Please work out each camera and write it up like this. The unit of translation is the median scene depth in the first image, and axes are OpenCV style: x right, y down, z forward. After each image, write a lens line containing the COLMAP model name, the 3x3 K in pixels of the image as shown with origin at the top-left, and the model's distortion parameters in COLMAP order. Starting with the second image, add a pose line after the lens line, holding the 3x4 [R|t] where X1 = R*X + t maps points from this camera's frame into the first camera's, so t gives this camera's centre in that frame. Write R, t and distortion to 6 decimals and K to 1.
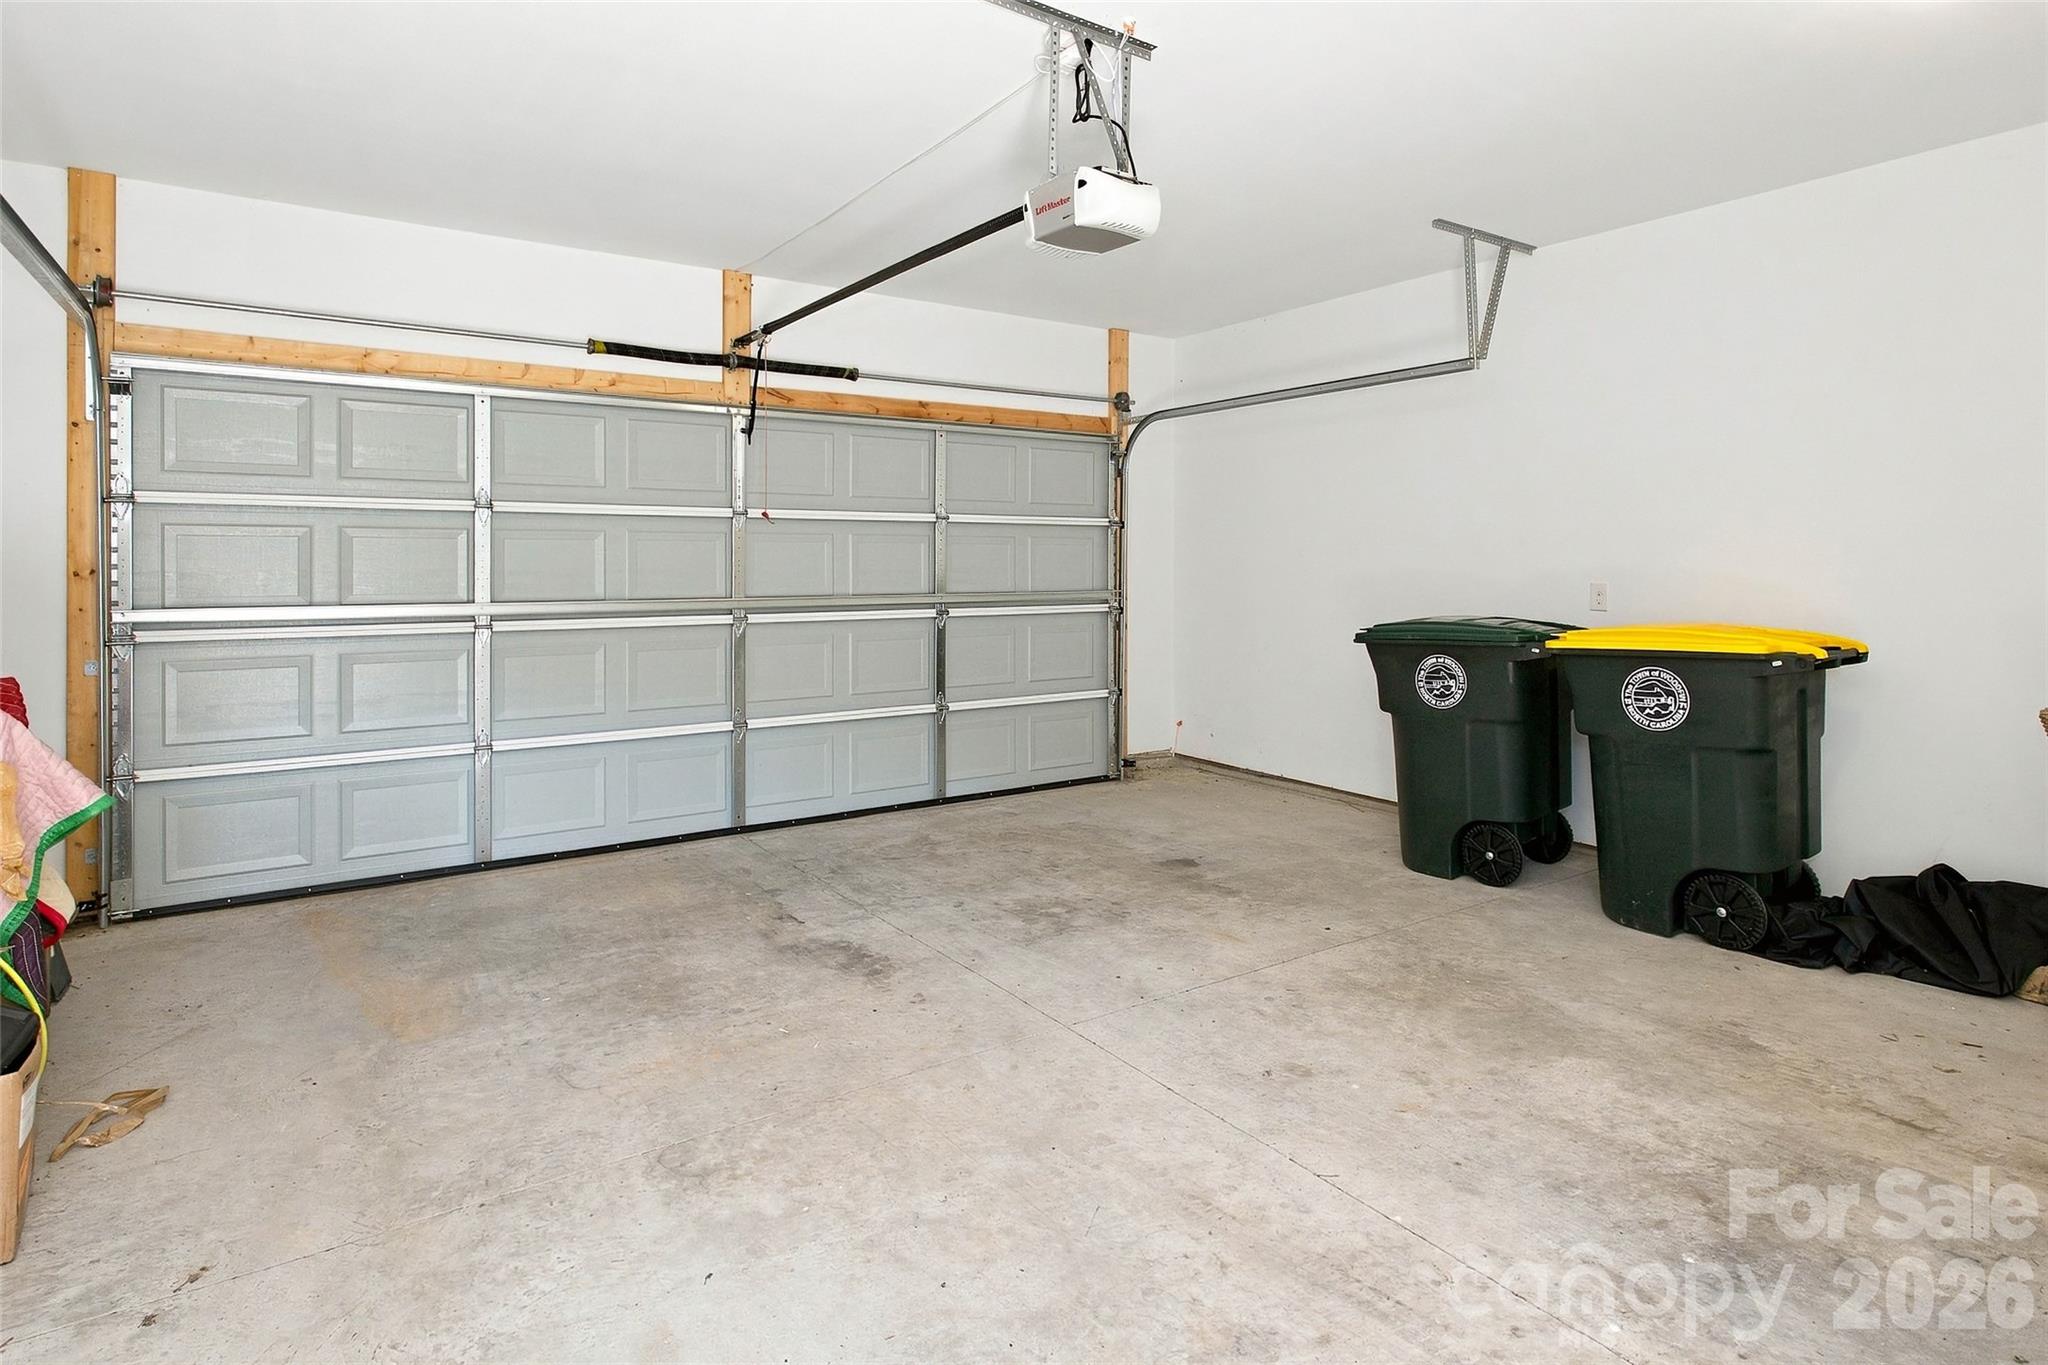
lens RADIAL K [[1109.6, 0, 1023.0], [0, 1109.6, 530.8], [0, 0, 1]] dist [-0.001255, 0.001492]
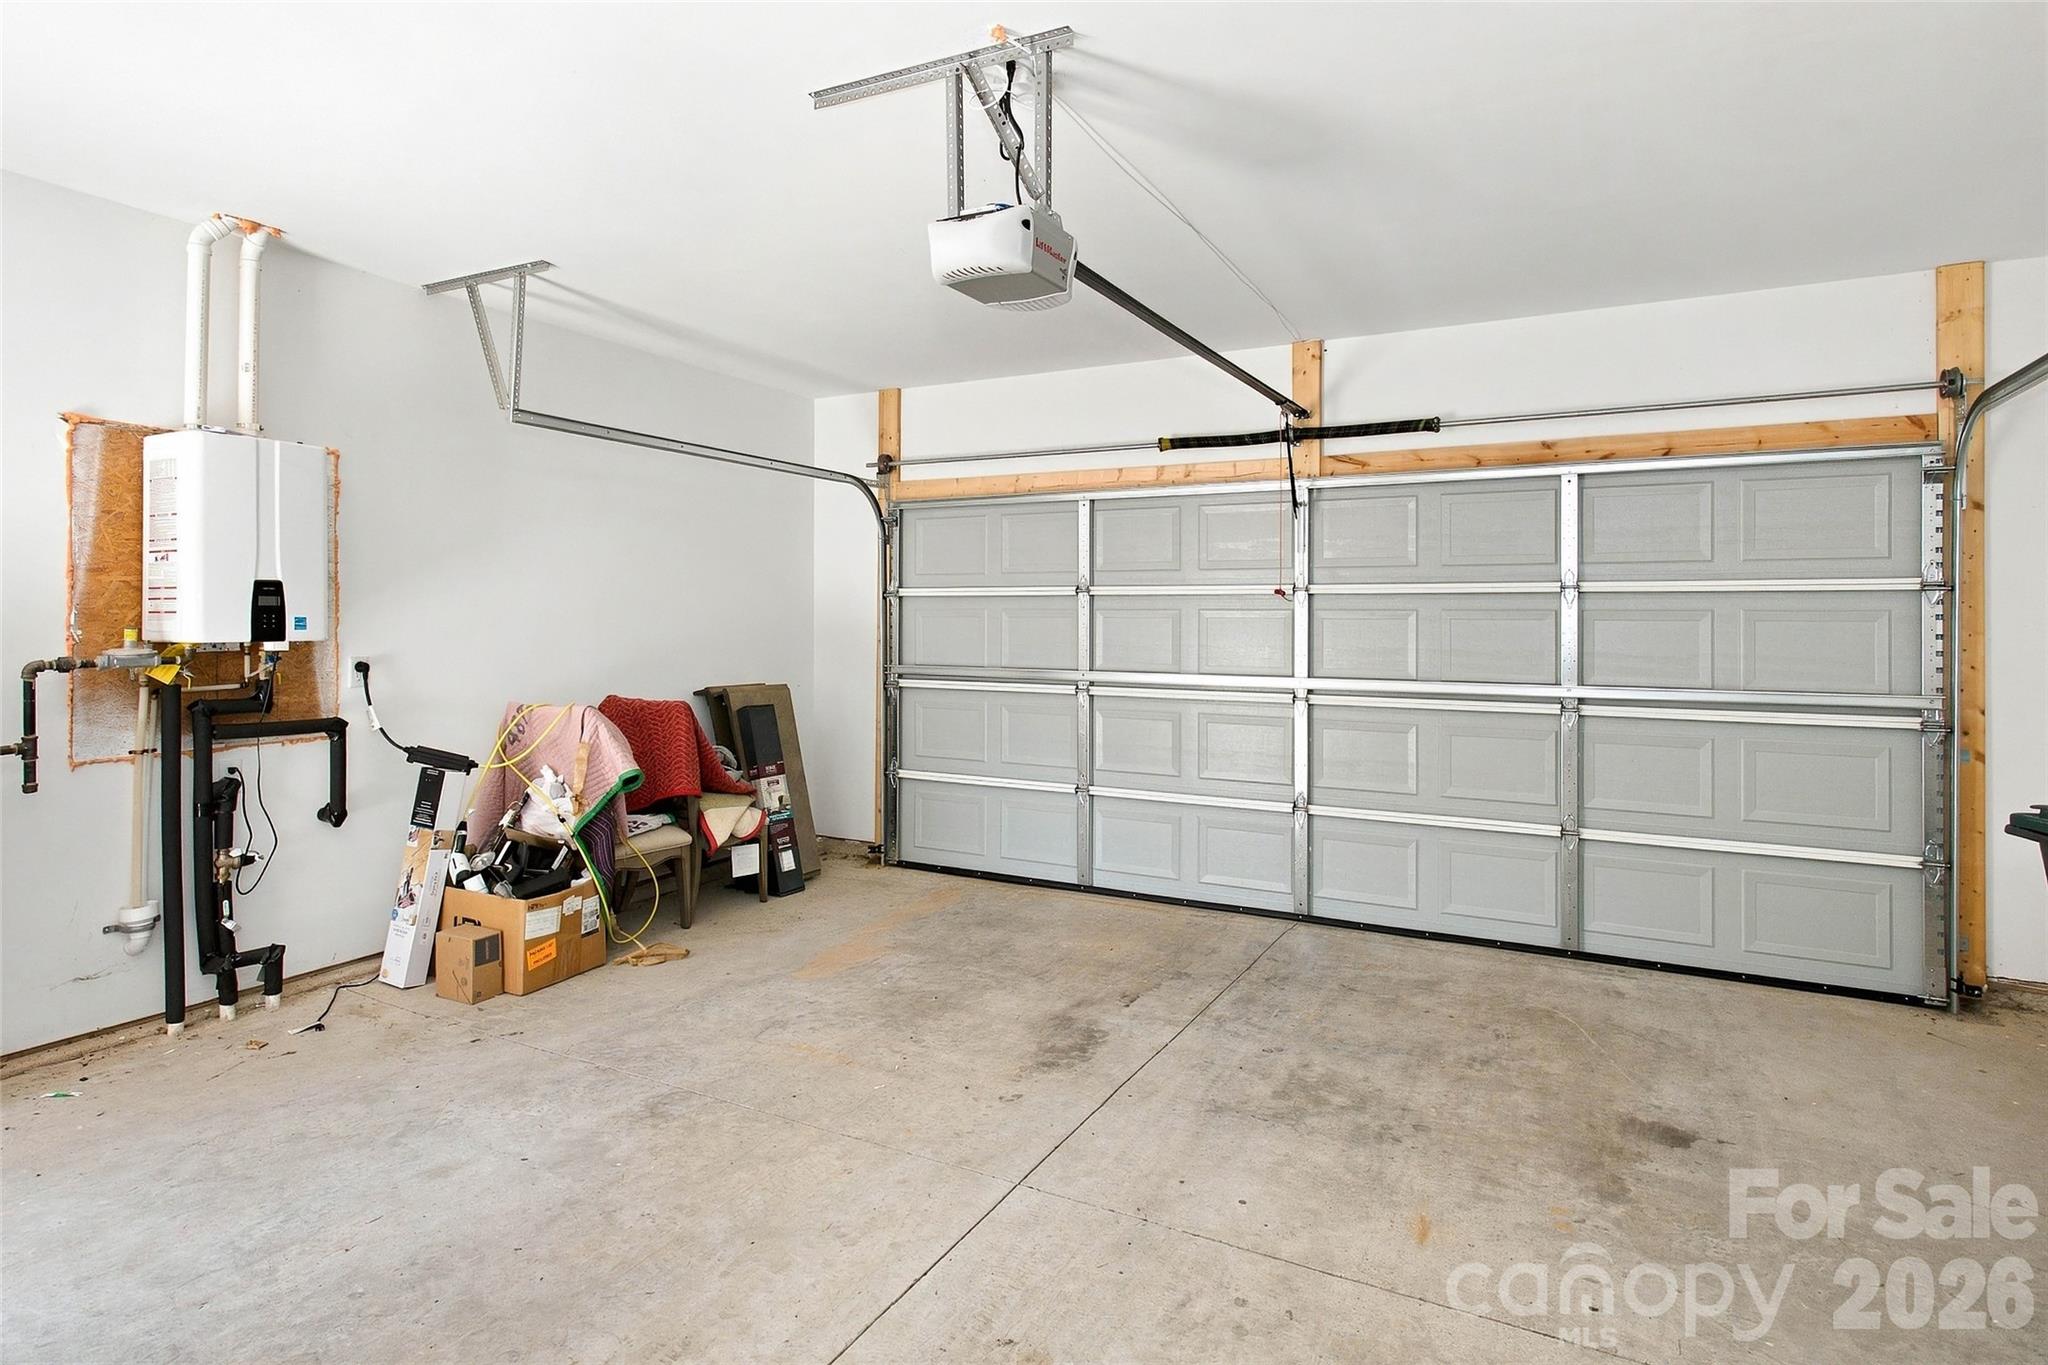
lens RADIAL K [[1067.2, 0, 1022.1], [0, 1067.2, 557.3], [0, 0, 1]] dist [0.010500, -0.010117]
pose [[0.461084, -0.058923, -0.885398, 0.681485], [0.011407, 0.998104, -0.060483, 0.014489], [0.887283, 0.017788, 0.460882, 0.527428]]
